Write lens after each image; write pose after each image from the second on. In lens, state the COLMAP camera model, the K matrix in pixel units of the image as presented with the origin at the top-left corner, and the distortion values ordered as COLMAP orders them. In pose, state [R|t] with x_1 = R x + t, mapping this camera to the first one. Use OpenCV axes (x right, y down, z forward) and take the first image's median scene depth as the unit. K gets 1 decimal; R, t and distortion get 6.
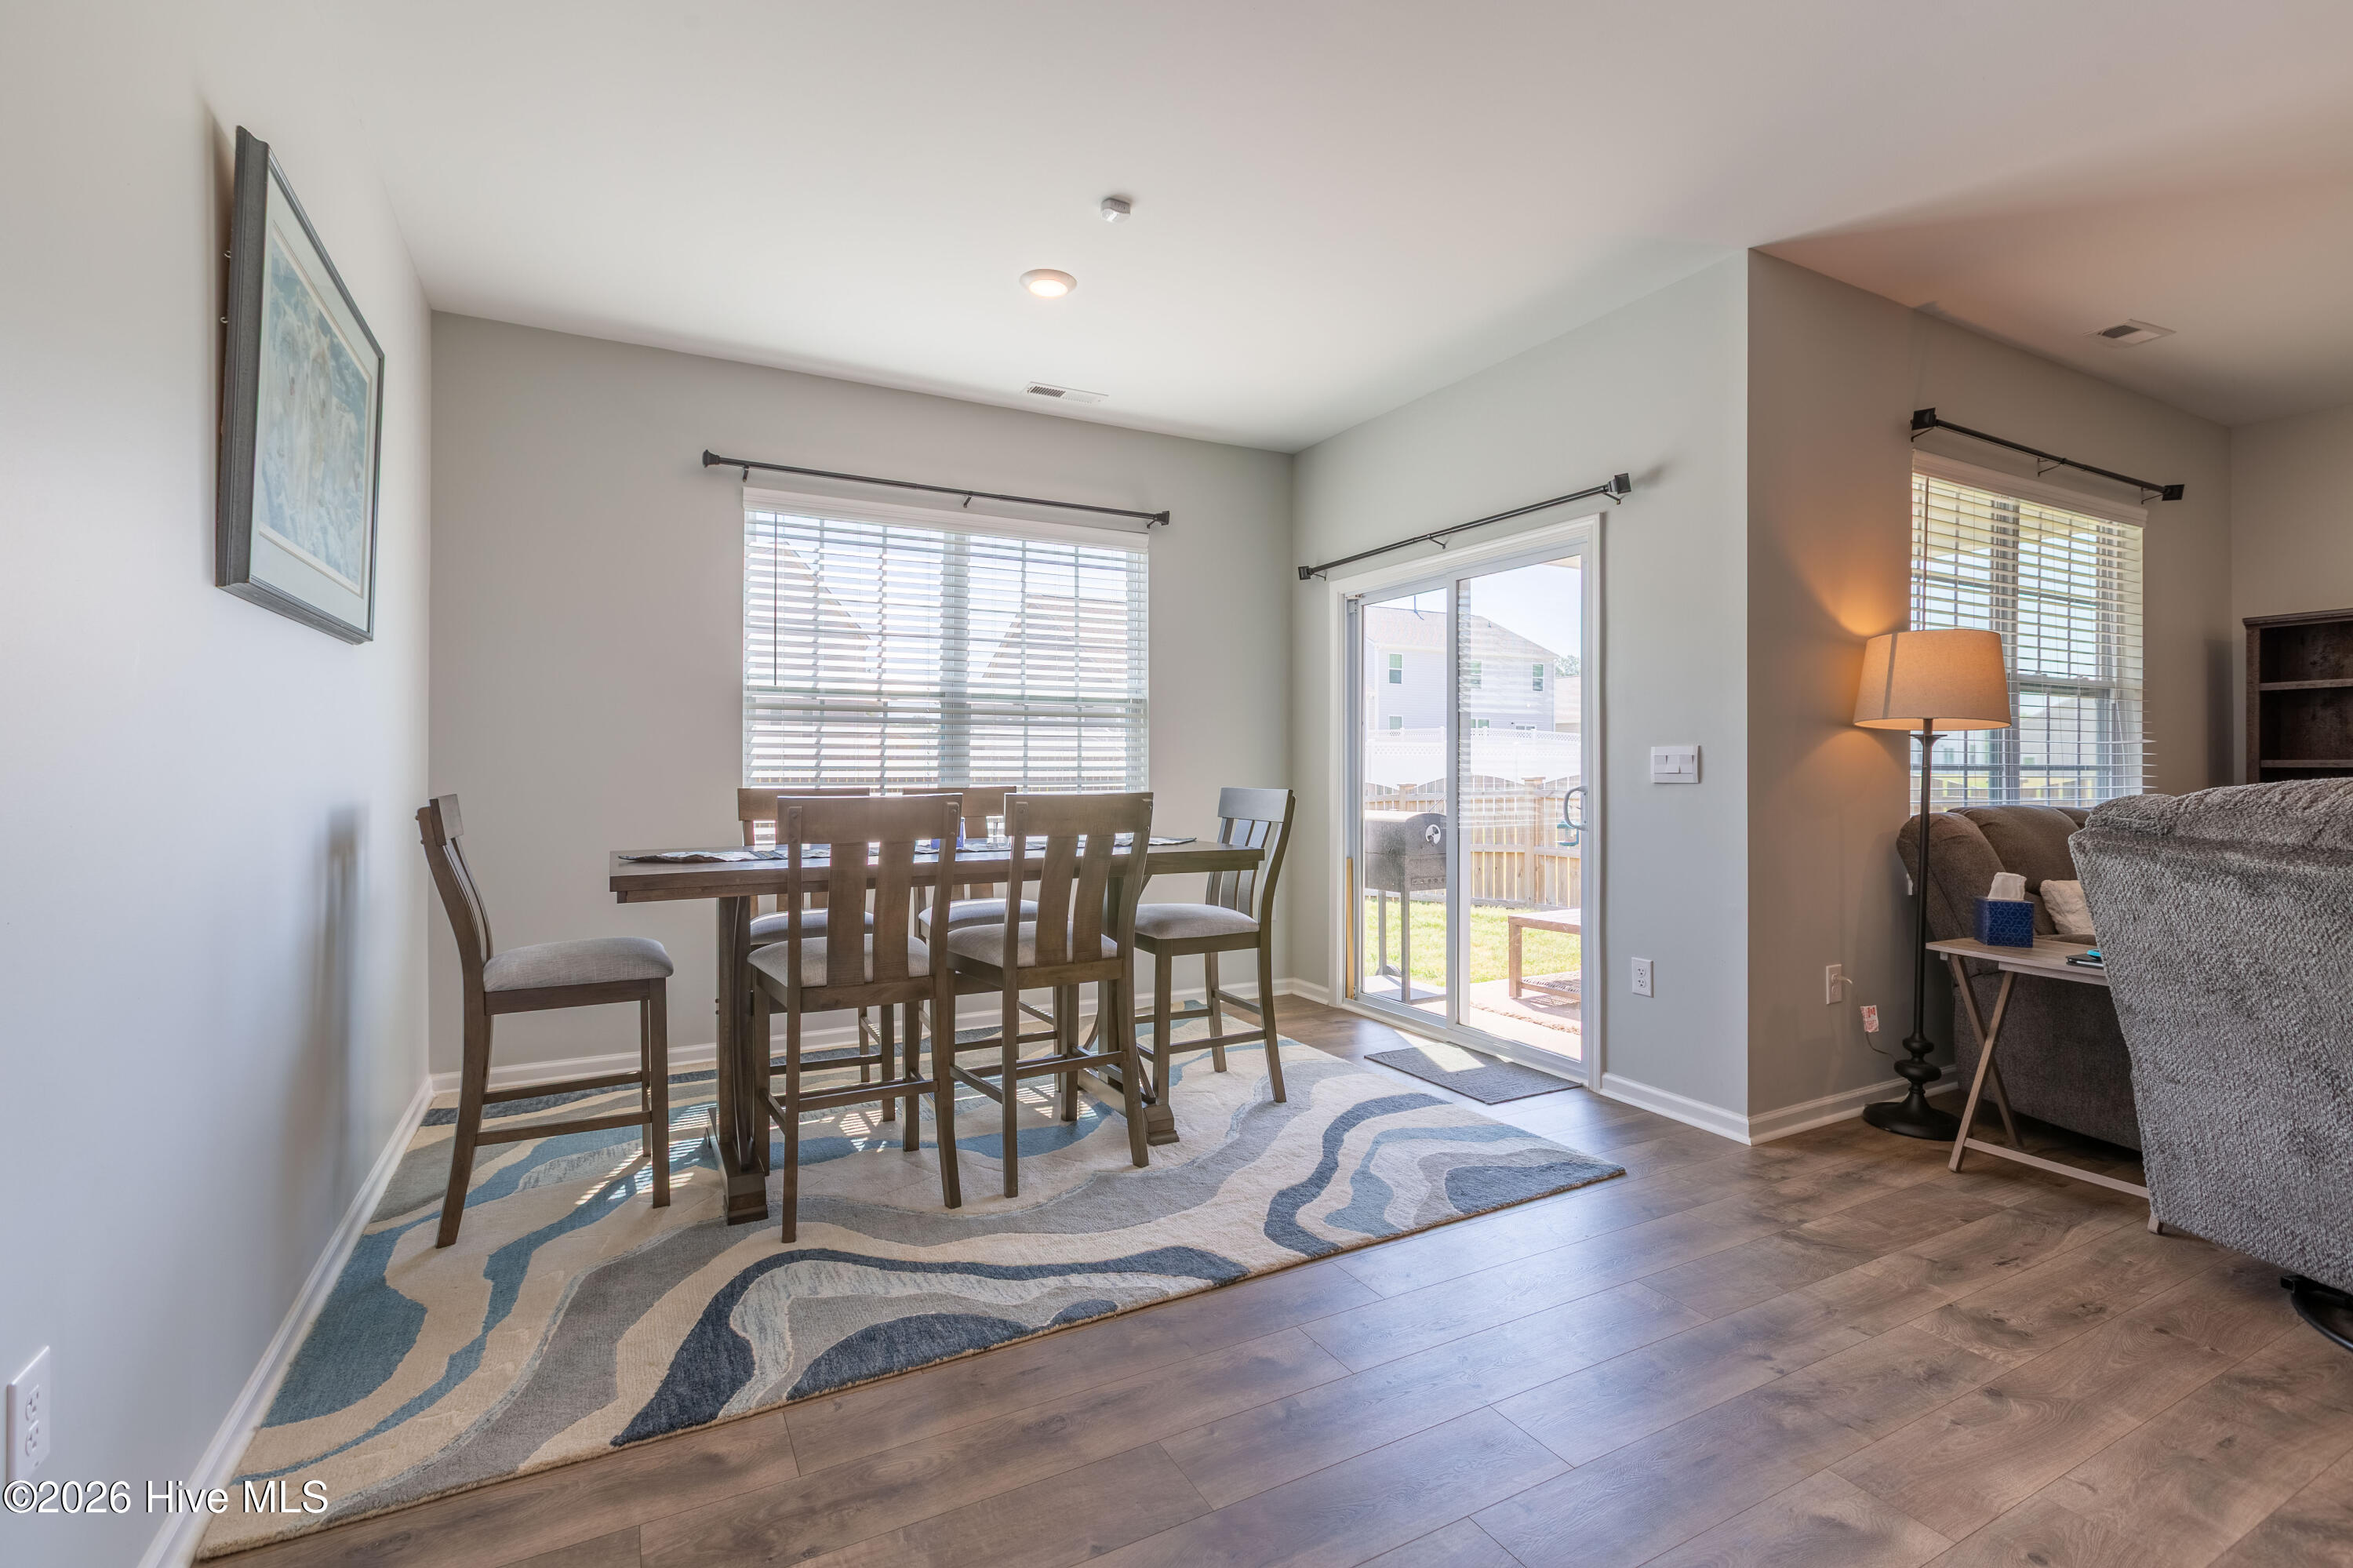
lens RADIAL K [[1040.4, 0, 1146.8], [0, 1040.4, 763.6], [0, 0, 1]] dist [0.003768, -0.000174]
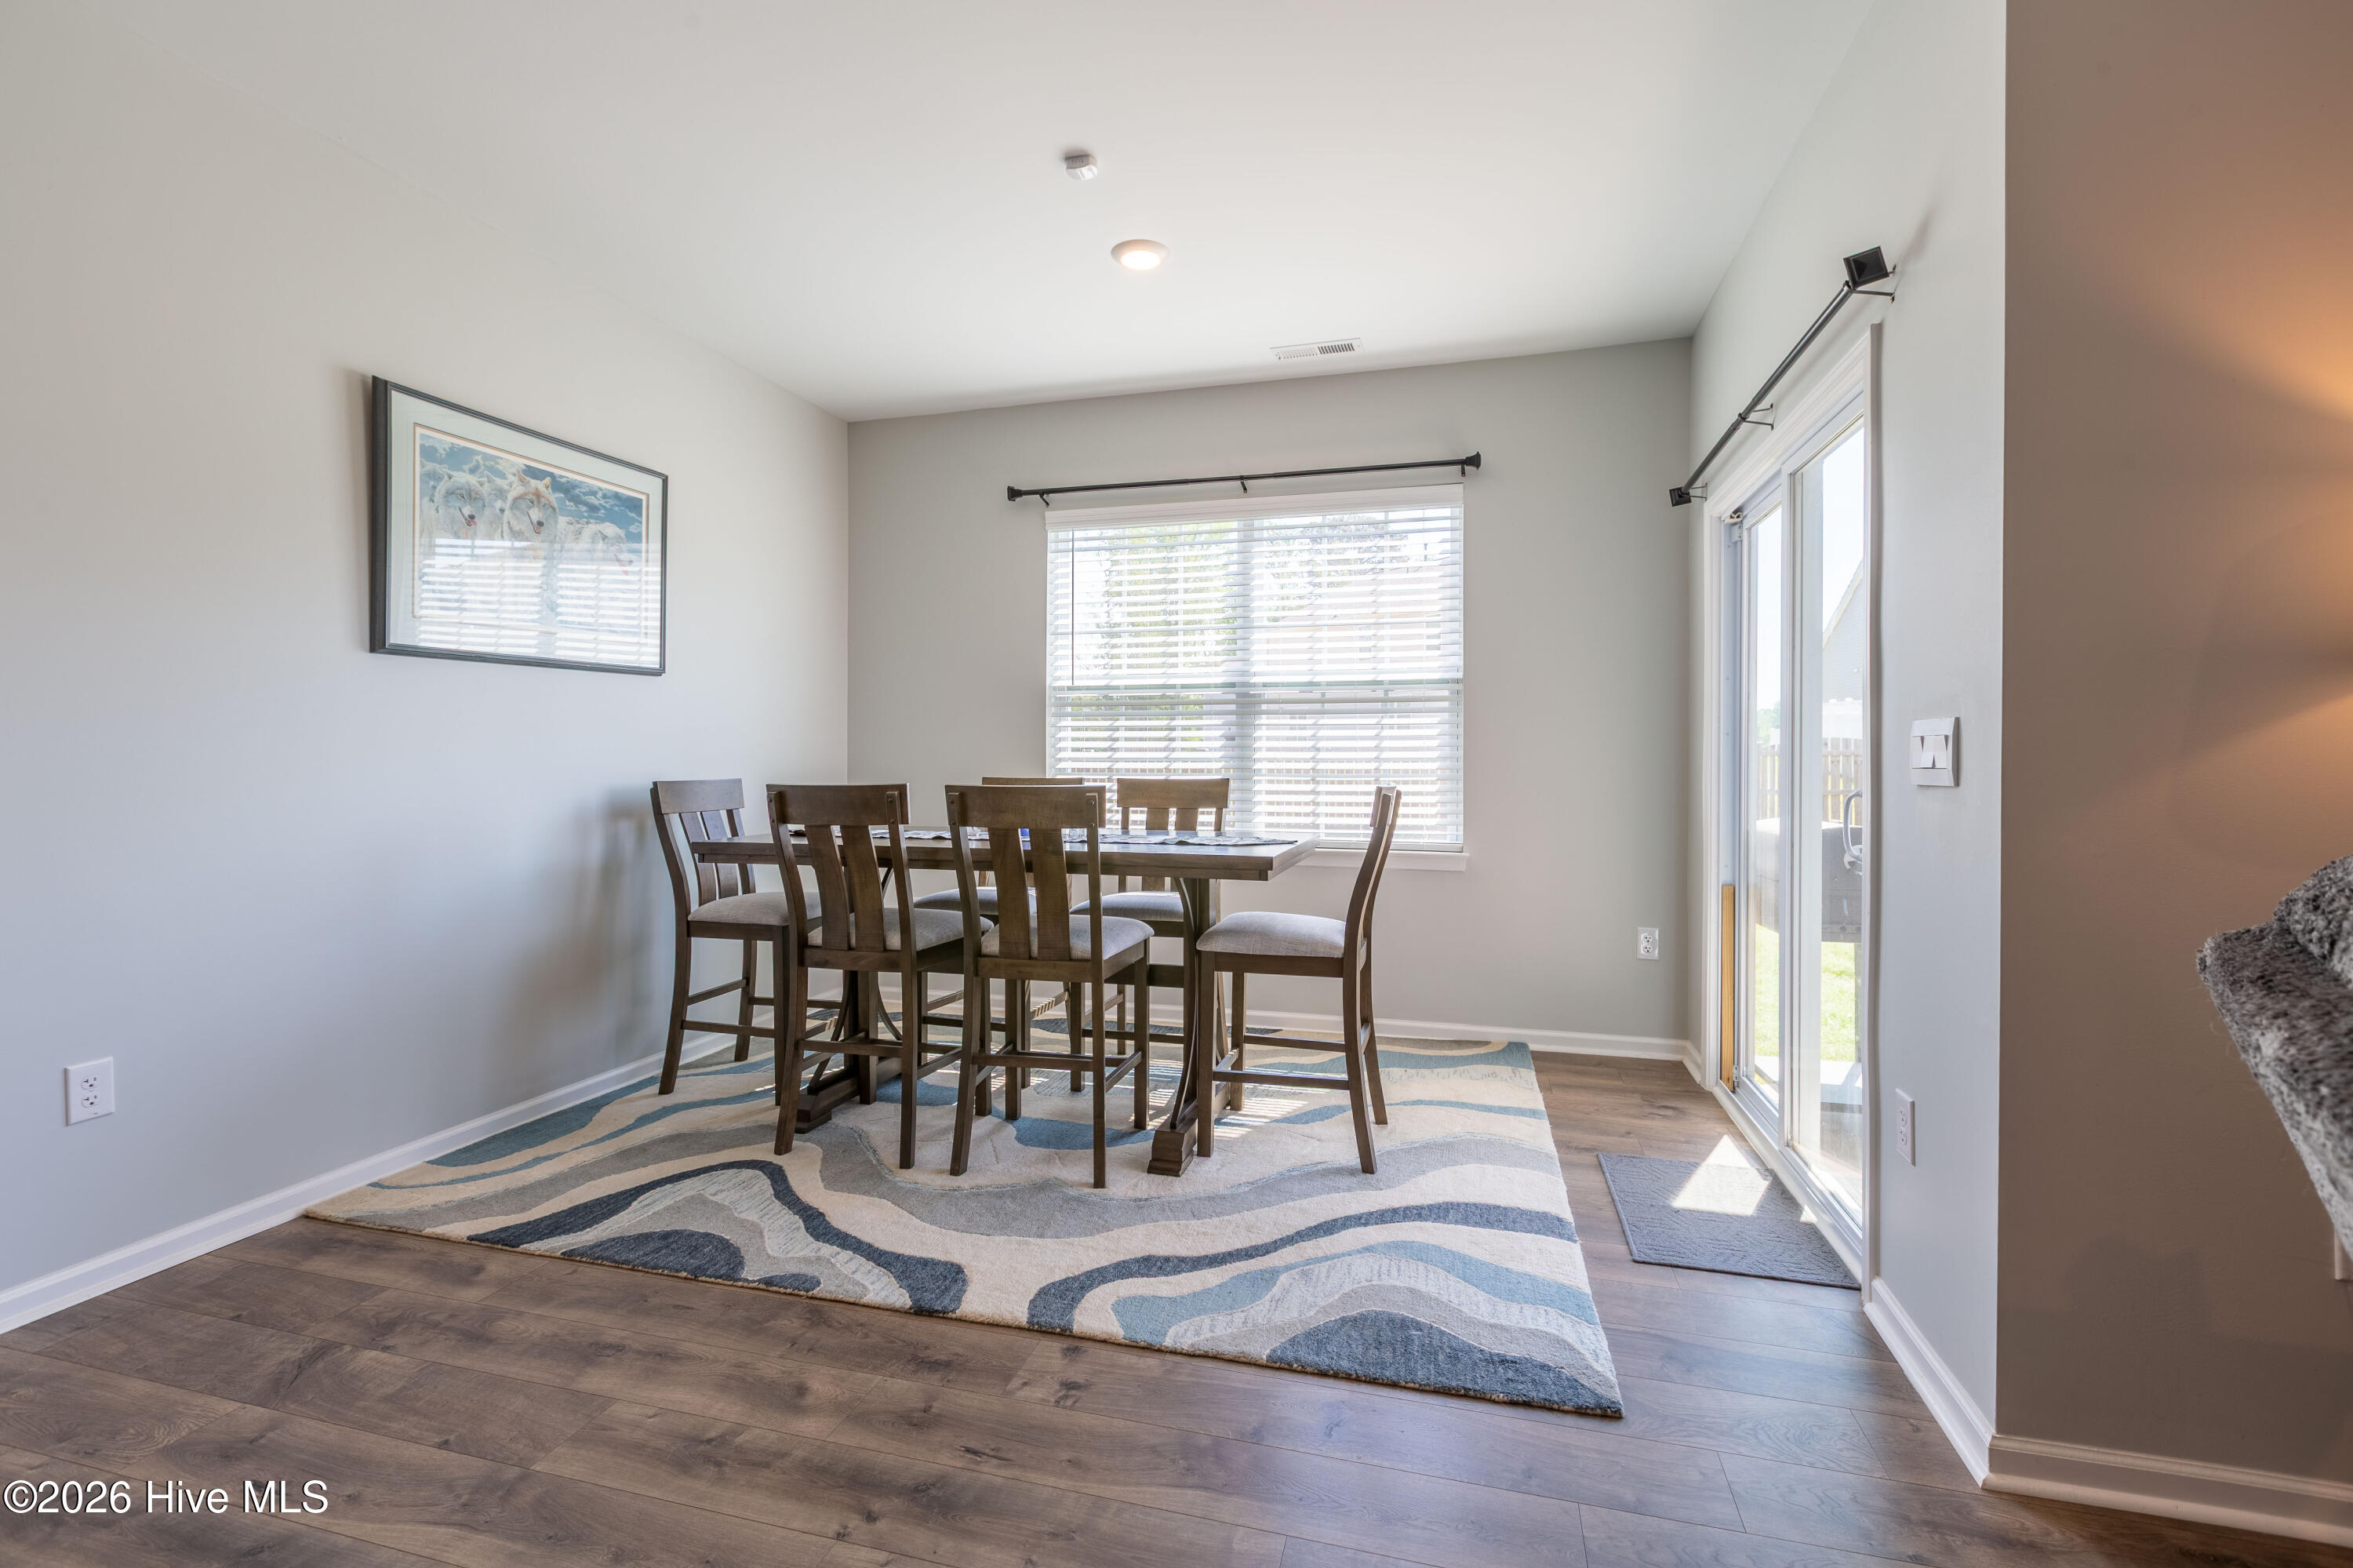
lens RADIAL K [[1040.4, 0, 1187.3], [0, 1040.4, 762.5], [0, 0, 1]] dist [0.003768, -0.000174]
pose [[0.730671, 0.001921, -0.682727, 0.657664], [0.002883, 0.999978, 0.005900, 0.001630], [0.682723, -0.006280, 0.730650, 0.359751]]
